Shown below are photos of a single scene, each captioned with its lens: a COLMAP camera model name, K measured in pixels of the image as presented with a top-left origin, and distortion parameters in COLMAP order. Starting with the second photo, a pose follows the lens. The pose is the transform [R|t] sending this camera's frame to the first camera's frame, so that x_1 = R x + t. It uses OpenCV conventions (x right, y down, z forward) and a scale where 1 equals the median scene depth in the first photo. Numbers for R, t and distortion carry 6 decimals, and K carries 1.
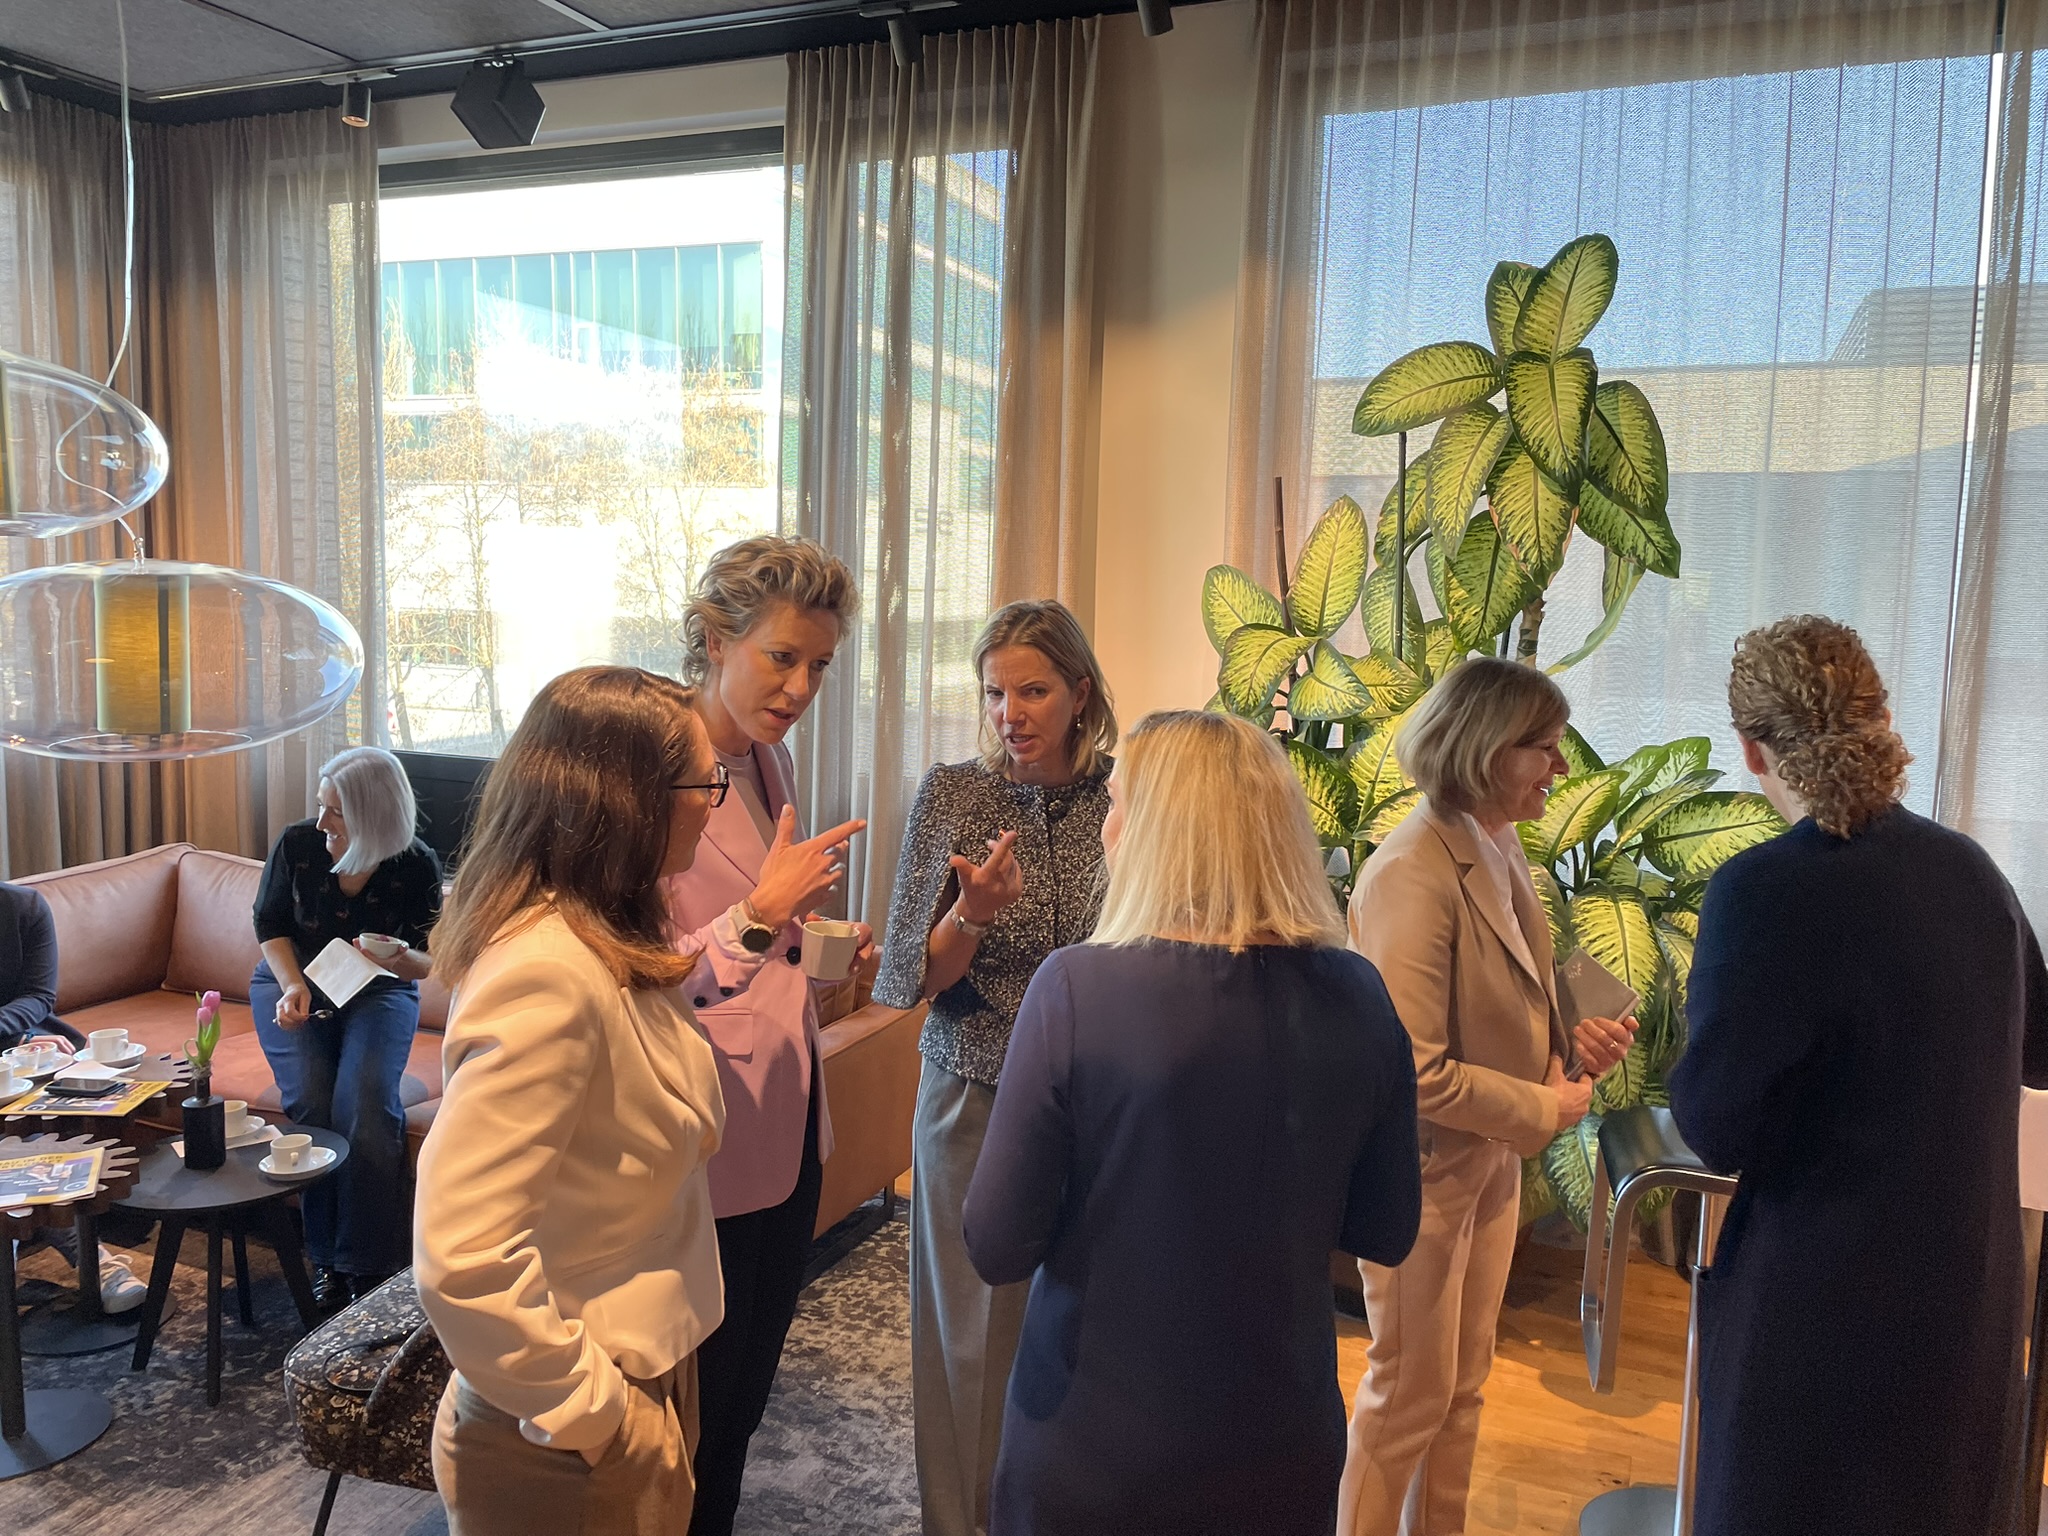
lens RADIAL K [[1541.0, 0, 1032.9], [0, 1541.0, 758.1], [0, 0, 1]] dist [0.080867, -0.106574]
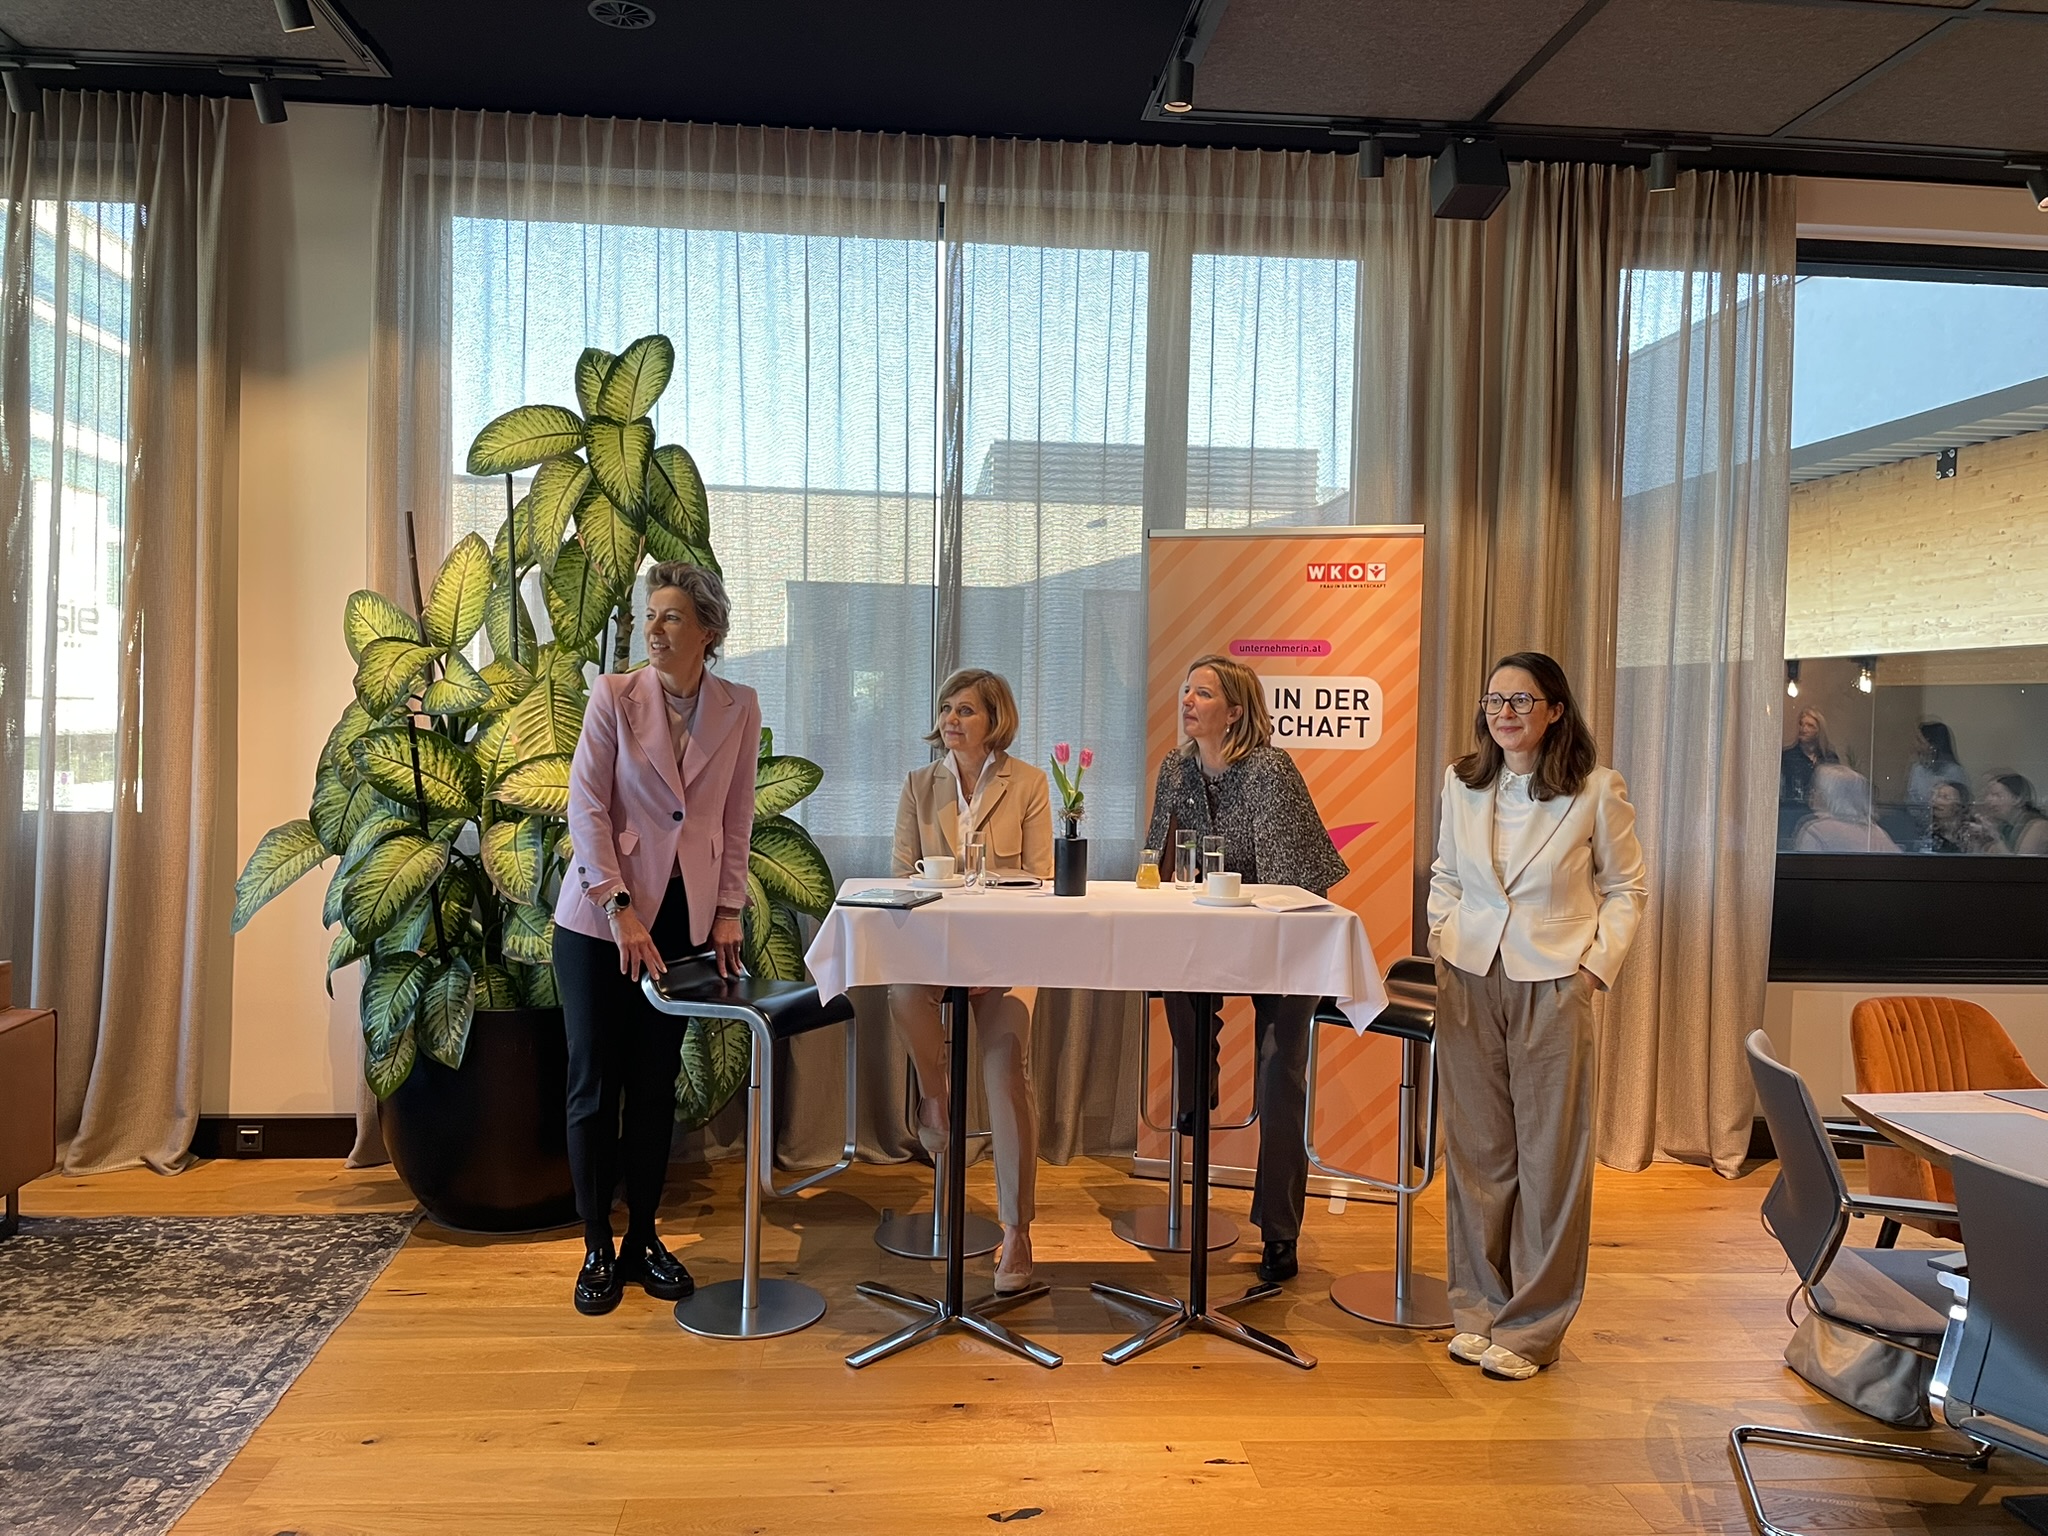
lens RADIAL K [[1541.0, 0, 1024.2], [0, 1541.0, 750.7], [0, 0, 1]] dist [0.080867, -0.106574]
pose [[0.886489, -0.016449, 0.462457, 0.028750], [0.053238, 0.996357, -0.066614, 0.108723], [-0.459676, 0.083673, 0.884136, -0.245640]]
